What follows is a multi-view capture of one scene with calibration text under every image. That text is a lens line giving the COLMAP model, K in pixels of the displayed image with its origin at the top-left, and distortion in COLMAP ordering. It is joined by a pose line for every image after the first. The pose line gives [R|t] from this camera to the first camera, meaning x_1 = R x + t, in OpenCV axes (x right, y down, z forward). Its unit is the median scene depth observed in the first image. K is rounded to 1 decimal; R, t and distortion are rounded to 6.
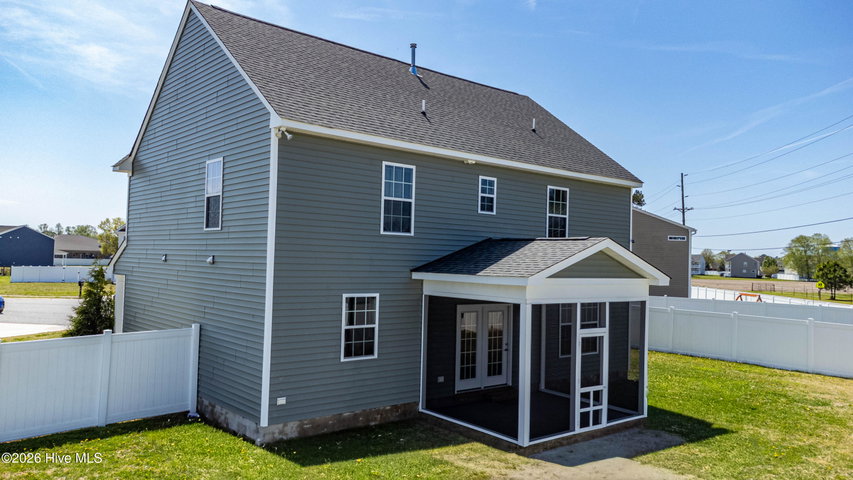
lens RADIAL K [[636.7, 0, 421.6], [0, 636.7, 238.4], [0, 0, 1]] dist [0.055746, 0.004658]
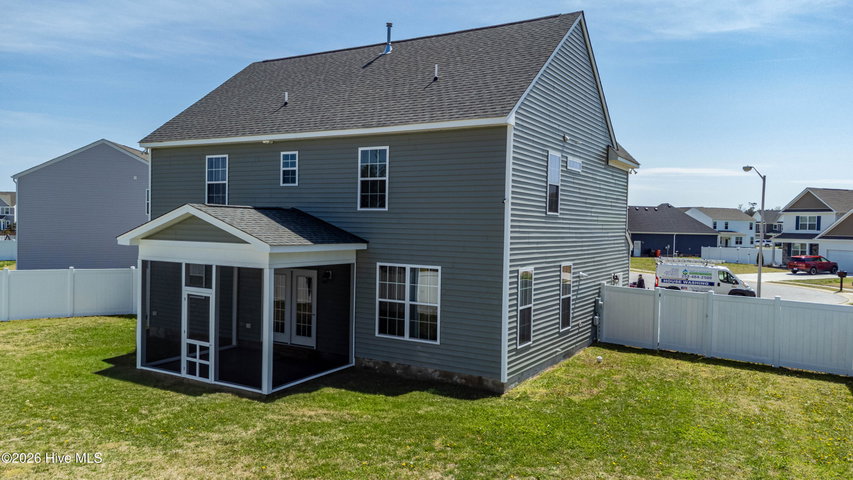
lens RADIAL K [[636.7, 0, 421.6], [0, 636.7, 238.4], [0, 0, 1]] dist [0.055746, 0.004658]
pose [[0.321121, -0.000928, -0.947038, 1.337860], [0.018287, 0.999819, 0.005221, 0.055220], [0.946862, -0.018995, 0.321080, 0.954142]]
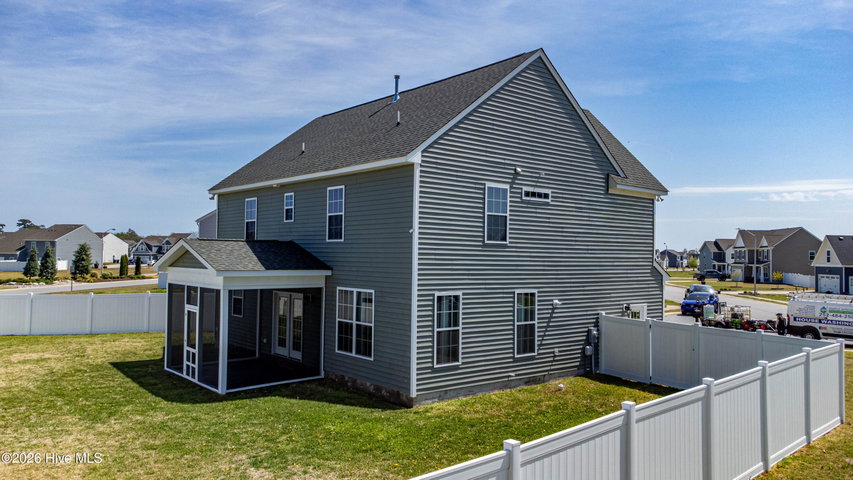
lens RADIAL K [[636.7, 0, 421.6], [0, 636.7, 238.4], [0, 0, 1]] dist [0.055746, 0.004658]
pose [[-0.011105, -0.055403, -0.998402, 1.532012], [0.015869, 0.998328, -0.055576, 0.078278], [0.999812, -0.016461, -0.010208, 1.417202]]
